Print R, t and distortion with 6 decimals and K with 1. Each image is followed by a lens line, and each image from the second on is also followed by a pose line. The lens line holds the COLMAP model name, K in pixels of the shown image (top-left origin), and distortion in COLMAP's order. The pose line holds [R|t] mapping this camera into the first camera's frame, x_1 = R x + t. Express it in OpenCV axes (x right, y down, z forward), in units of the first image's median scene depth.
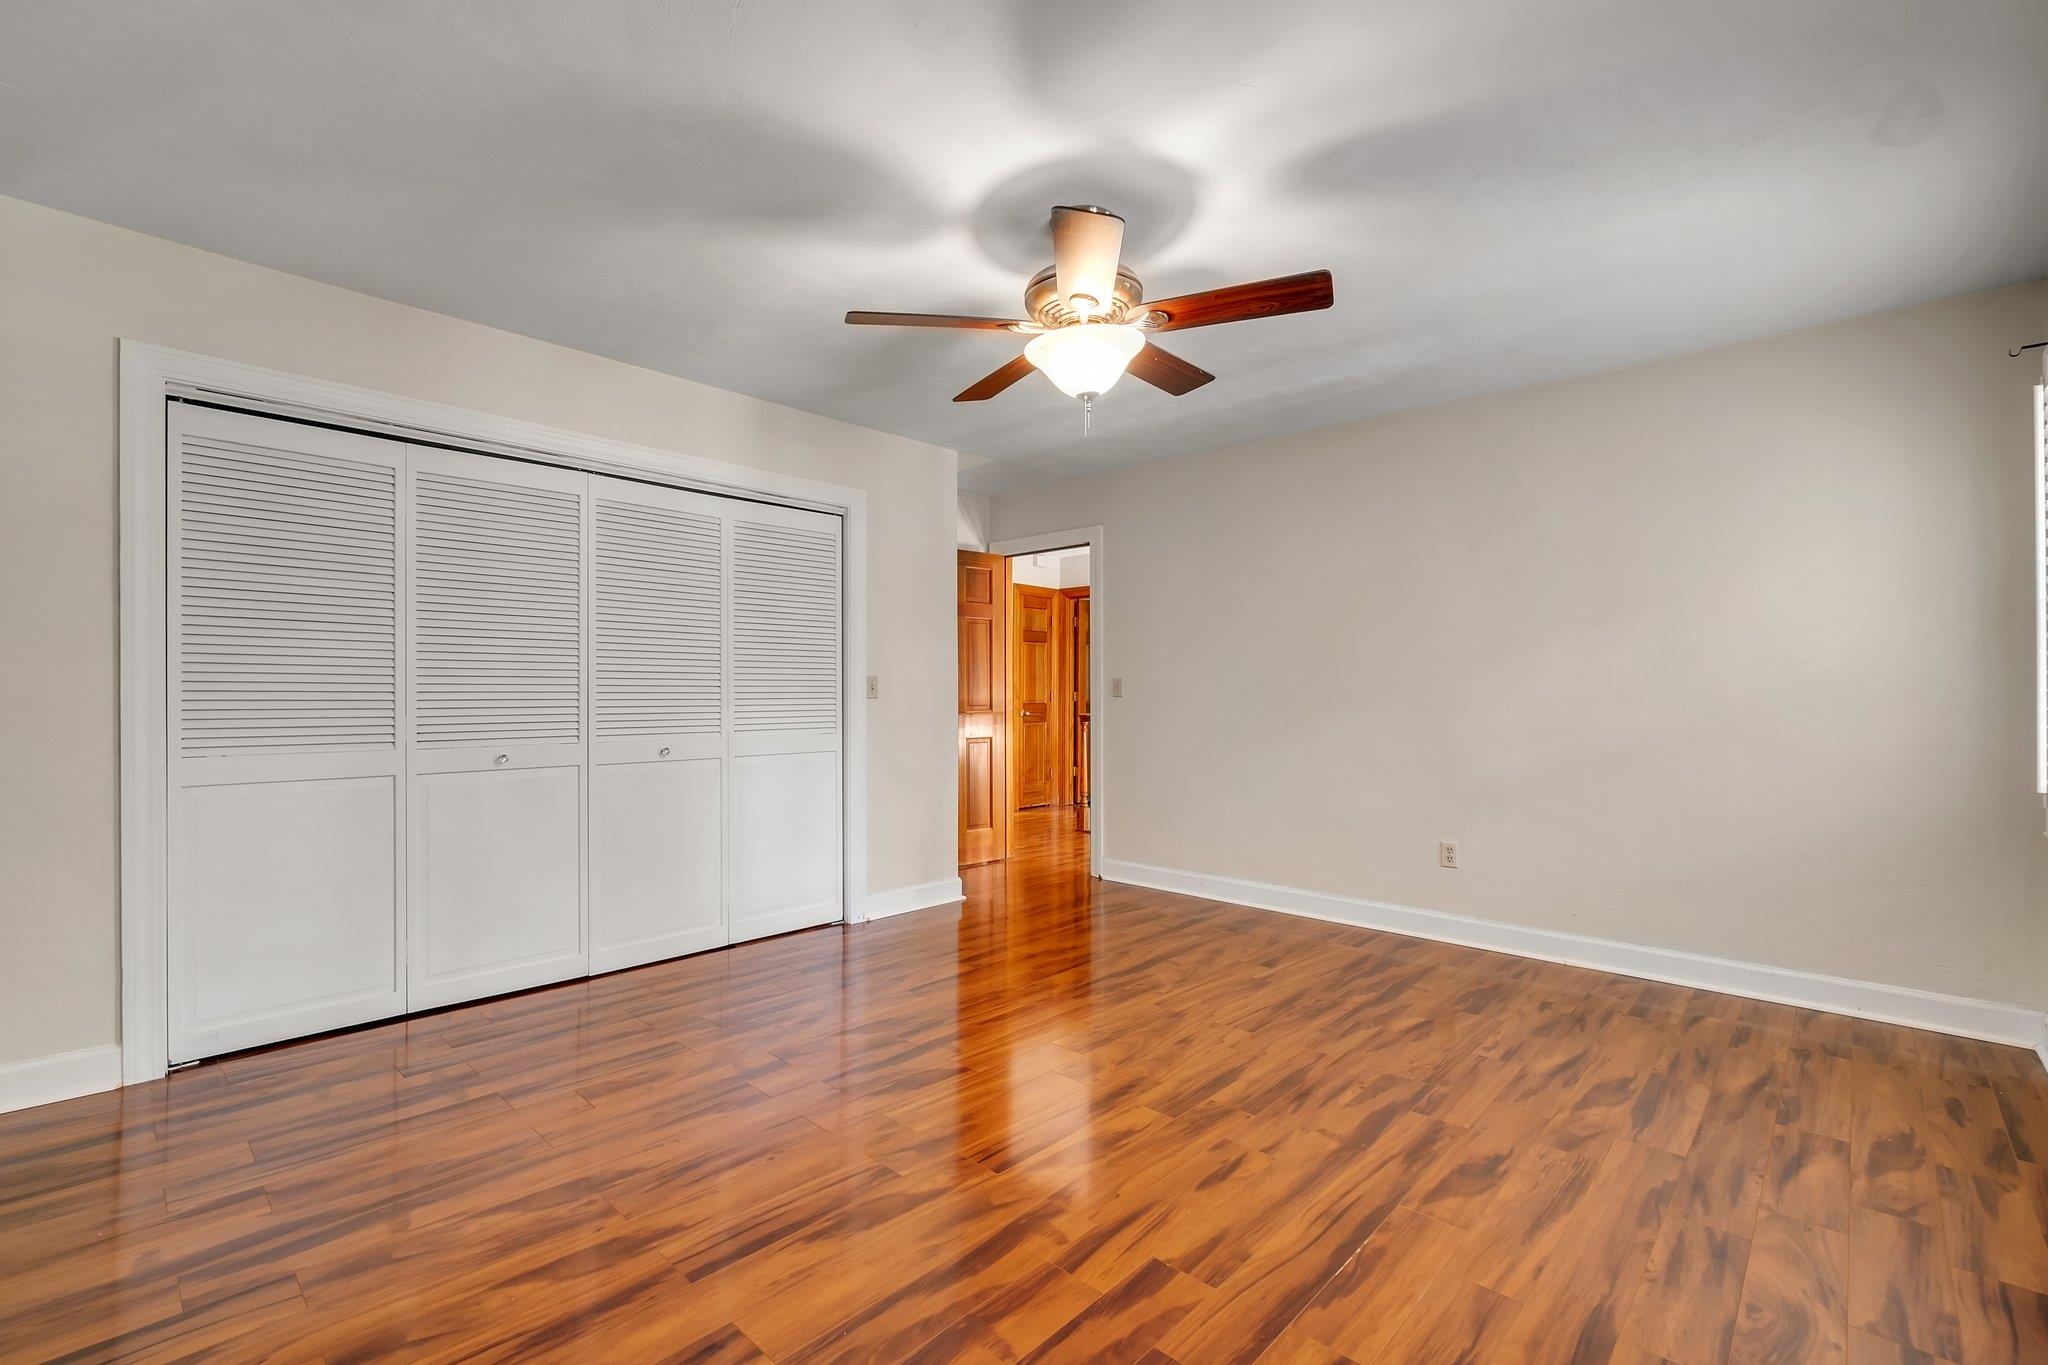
lens RADIAL K [[895.9, 0, 1024.0], [0, 895.9, 682.5], [0, 0, 1]] dist [-0.000823, -0.000070]
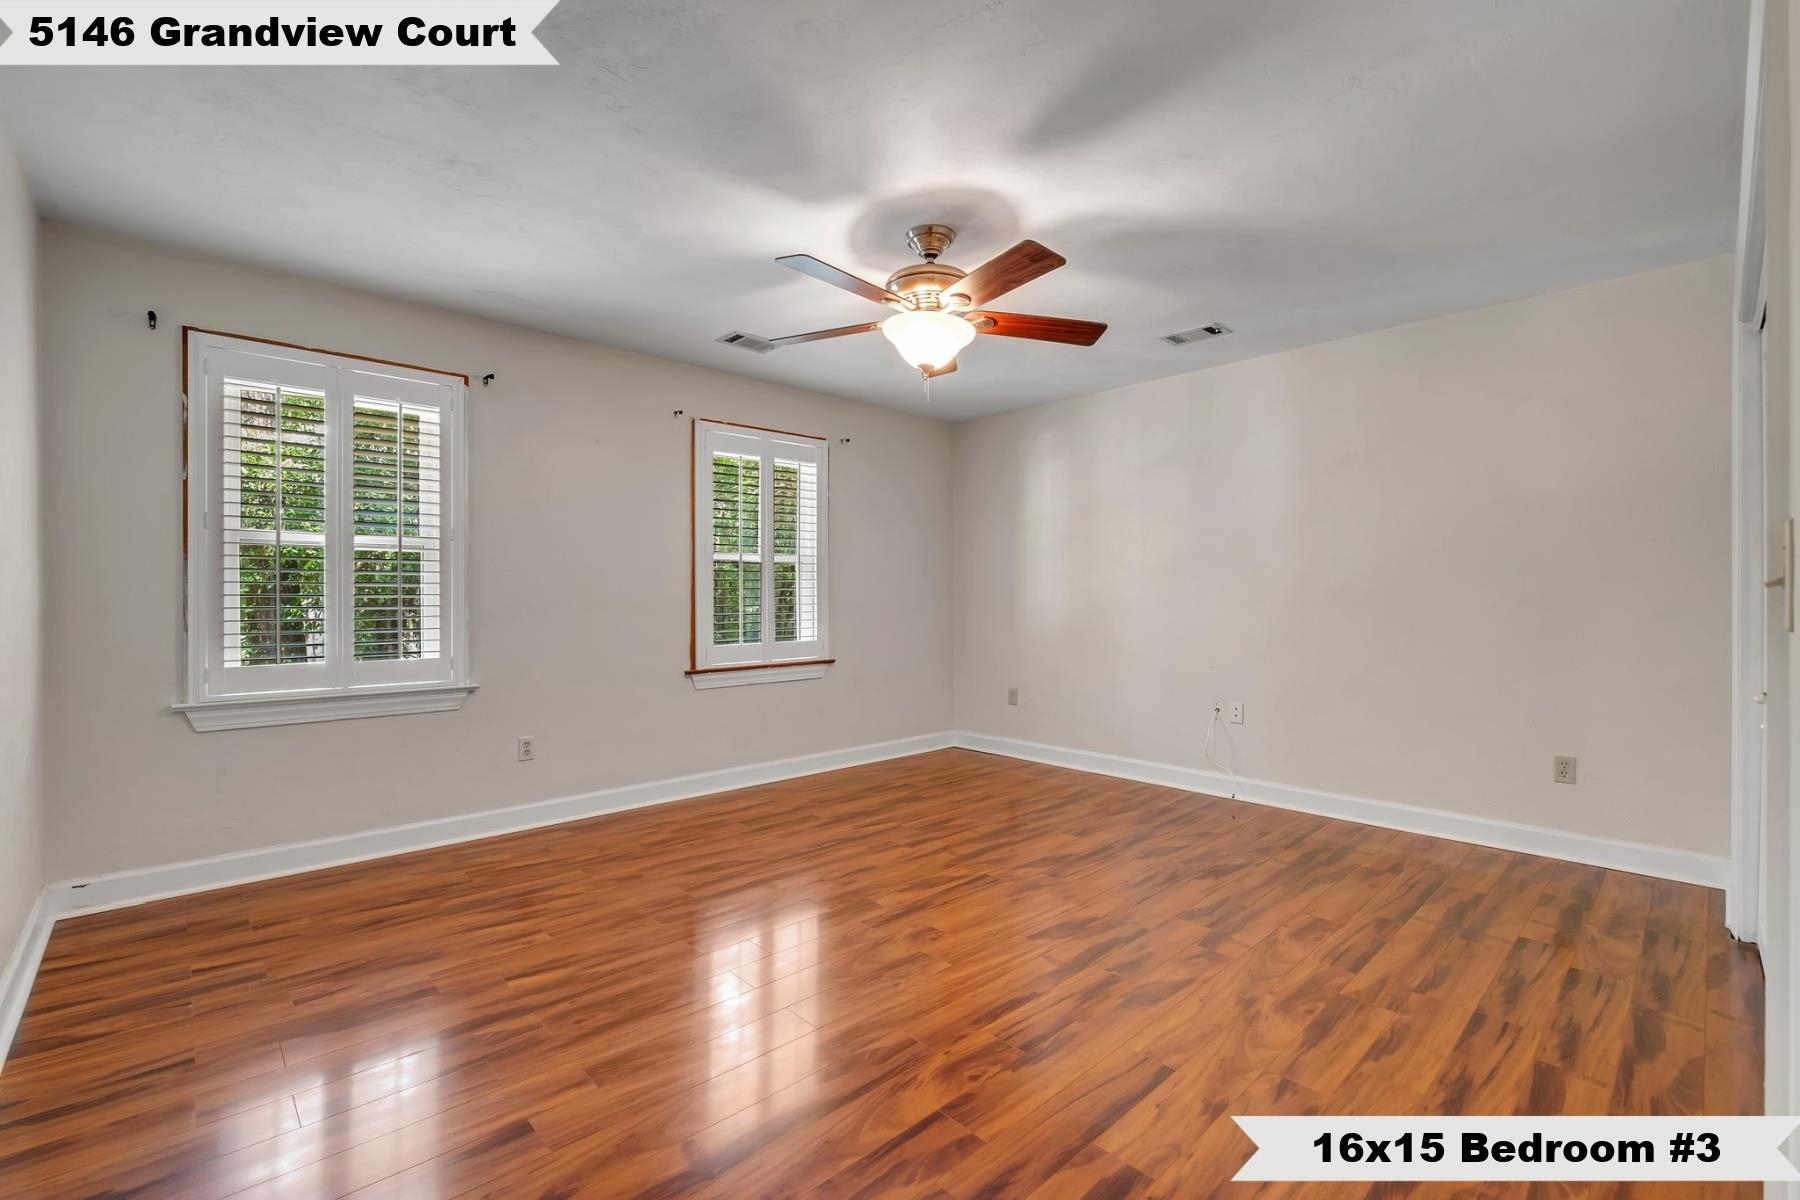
lens RADIAL K [[773.7, 0, 900.0], [0, 773.7, 600.0], [0, 0, 1]] dist [-0.000283, -0.000045]
pose [[-0.998149, -0.003444, 0.060713, 0.041757], [-0.003721, 0.999983, -0.004457, 0.019112], [-0.060696, -0.004675, -0.998145, 2.109179]]
